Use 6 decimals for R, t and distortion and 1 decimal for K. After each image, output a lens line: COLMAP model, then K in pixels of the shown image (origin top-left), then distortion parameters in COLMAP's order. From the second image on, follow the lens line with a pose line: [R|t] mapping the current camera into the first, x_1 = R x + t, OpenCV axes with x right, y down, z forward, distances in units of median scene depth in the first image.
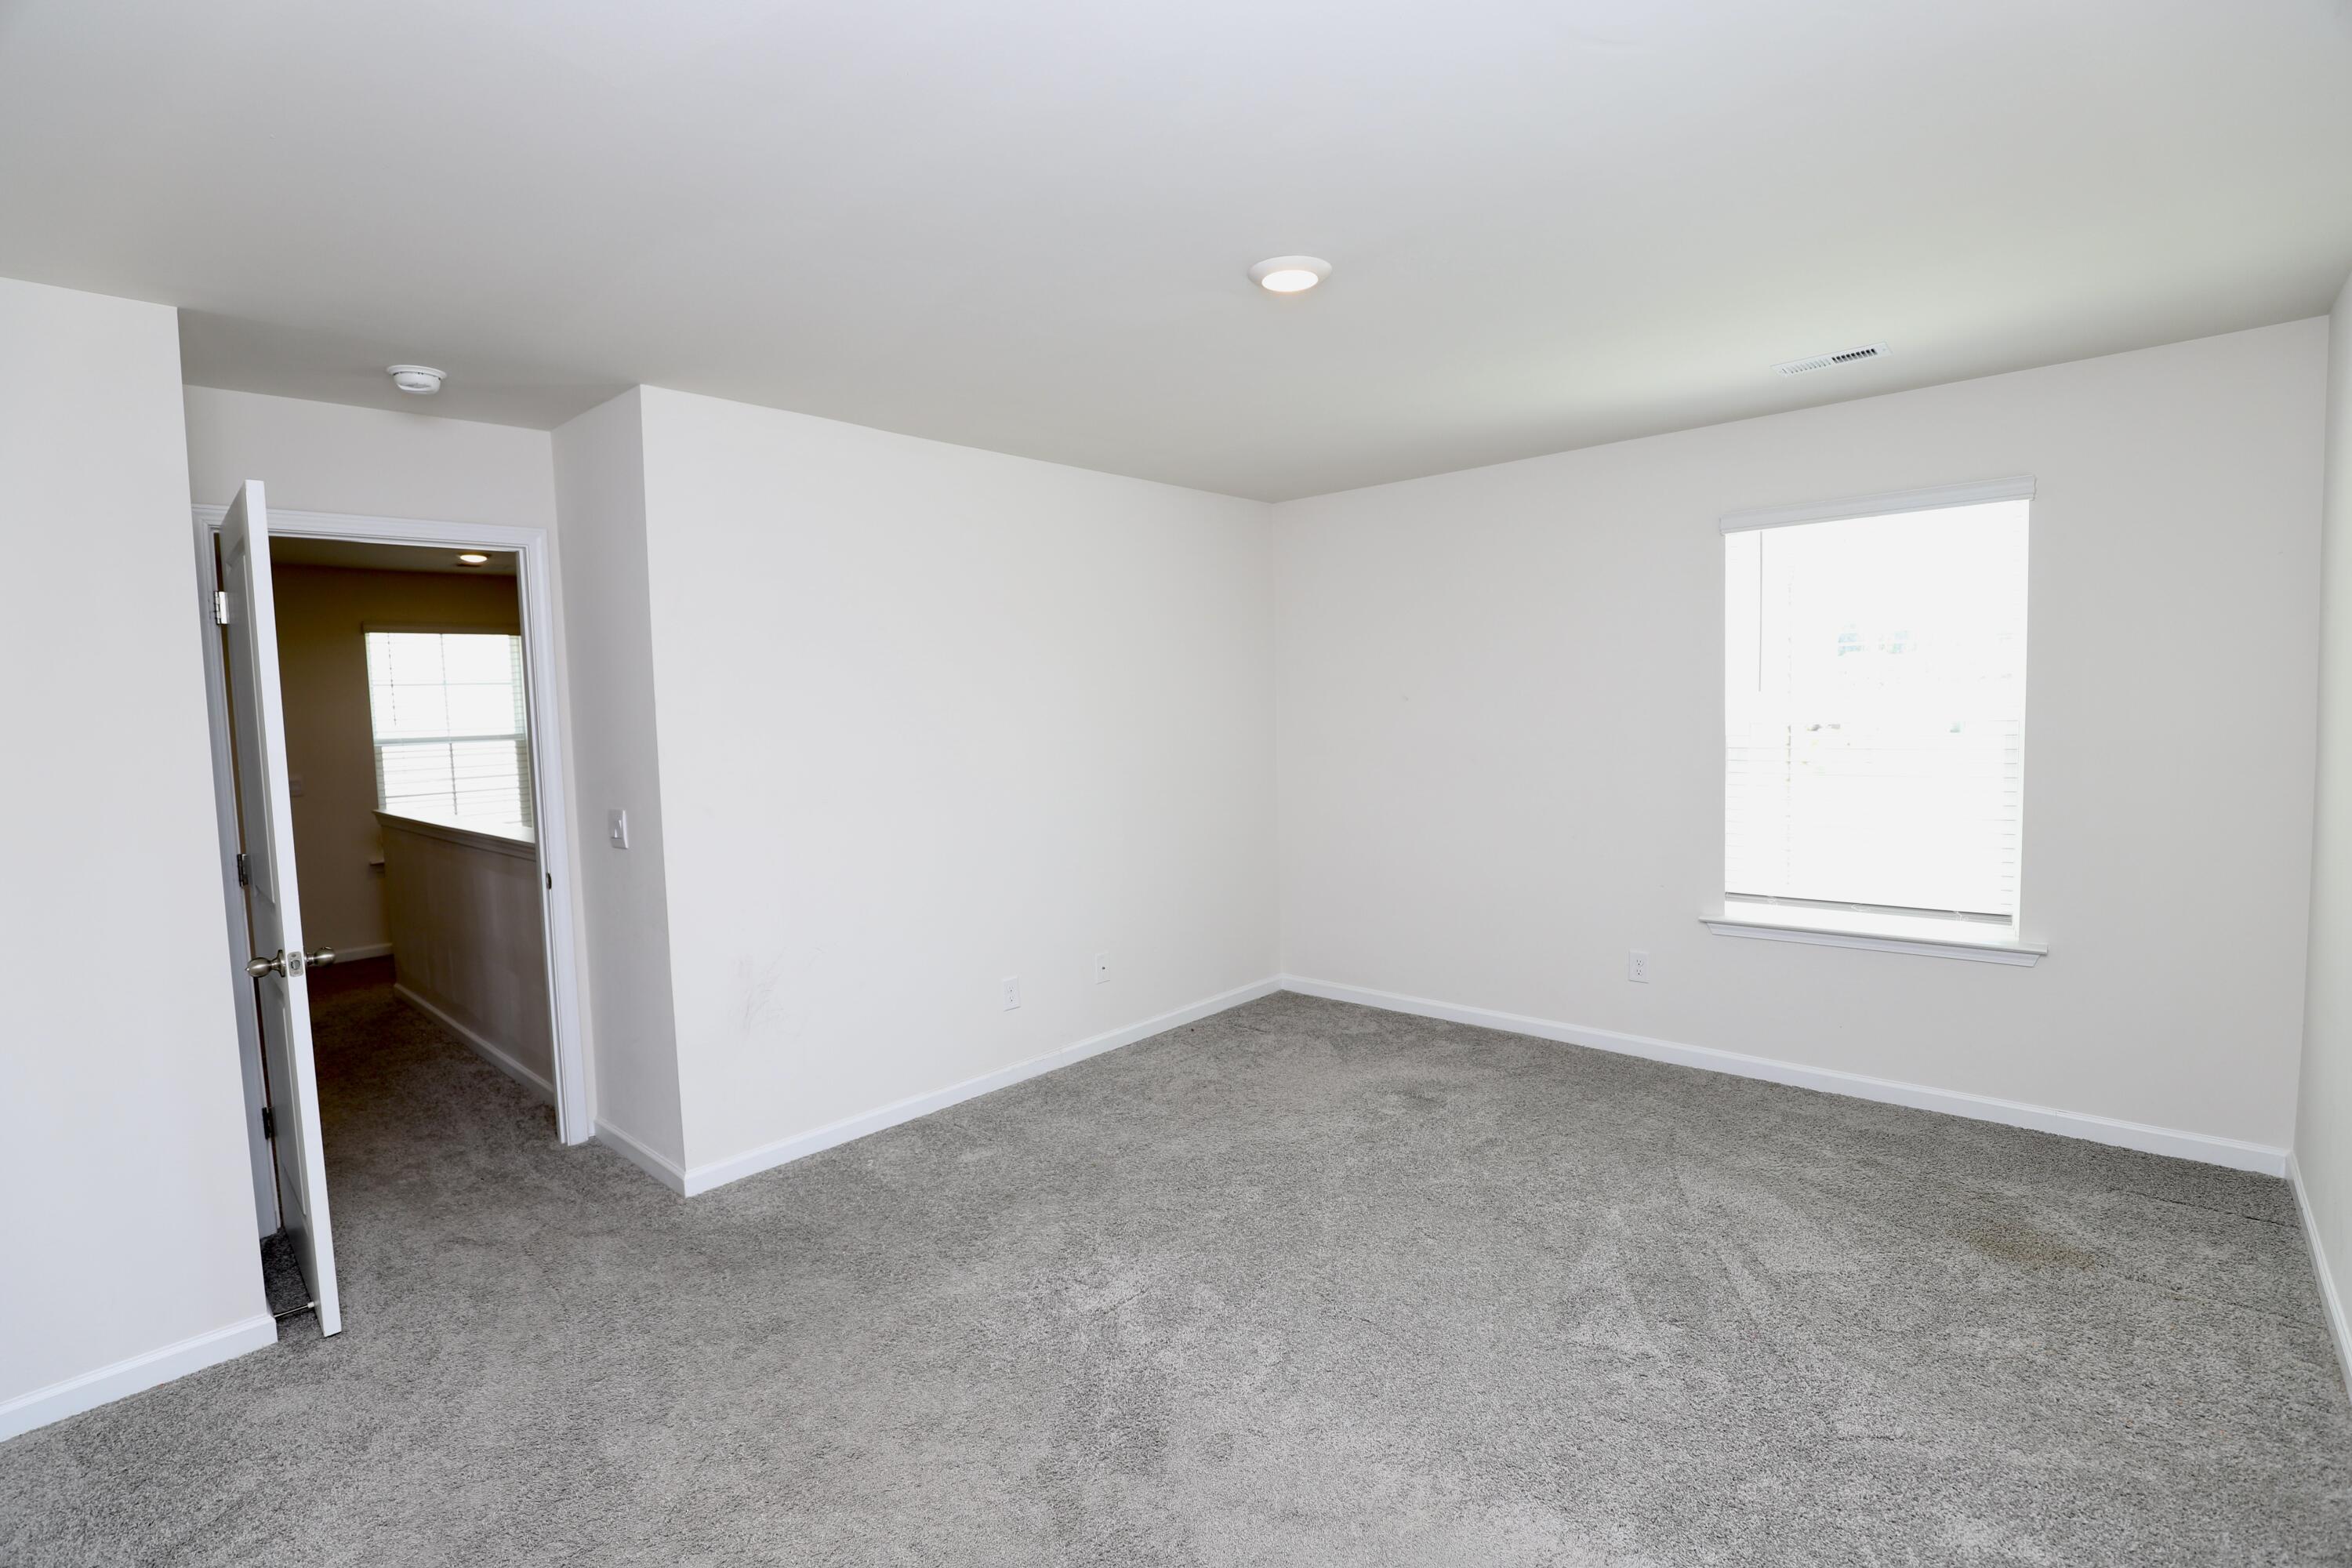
lens RADIAL K [[1082.3, 0, 1174.6], [0, 1082.3, 779.8], [0, 0, 1]] dist [-0.040030, 0.009428]
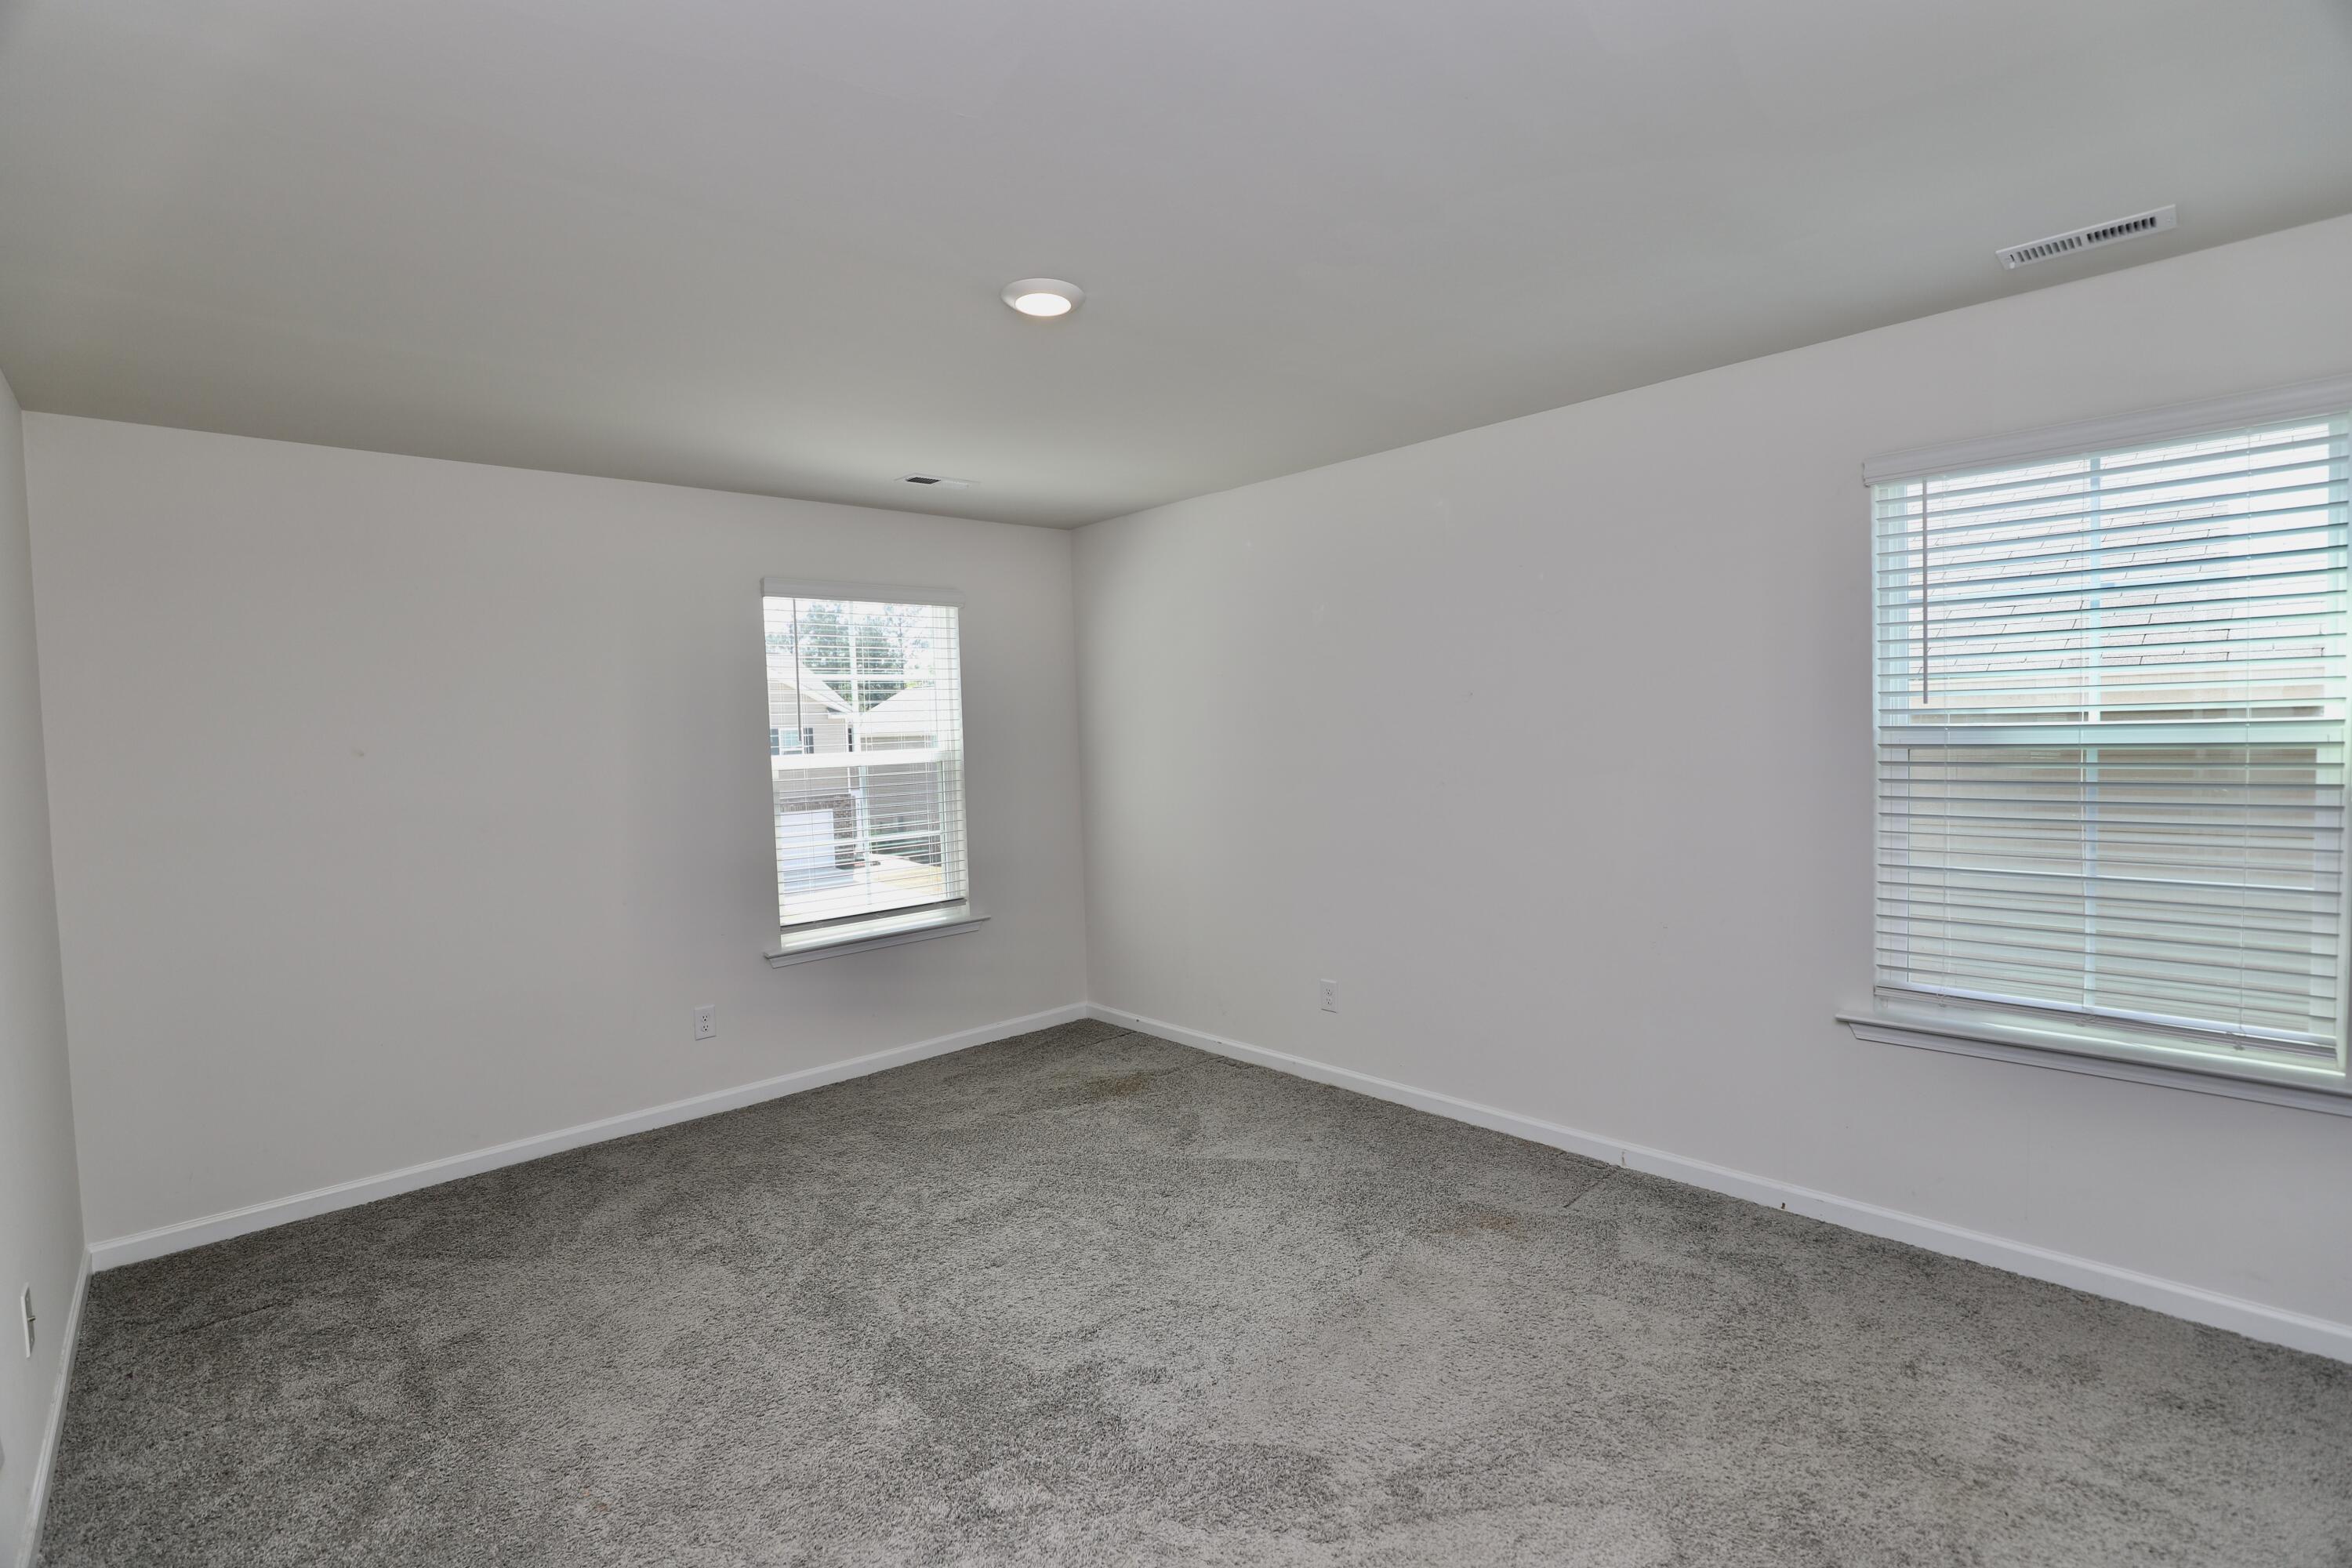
lens RADIAL K [[1082.3, 0, 1174.6], [0, 1082.3, 779.8], [0, 0, 1]] dist [-0.040030, 0.009428]
pose [[0.075356, -0.020205, 0.996952, -0.549614], [0.100734, 0.994834, 0.012548, -0.016415], [-0.992056, 0.099481, 0.077002, 0.521027]]
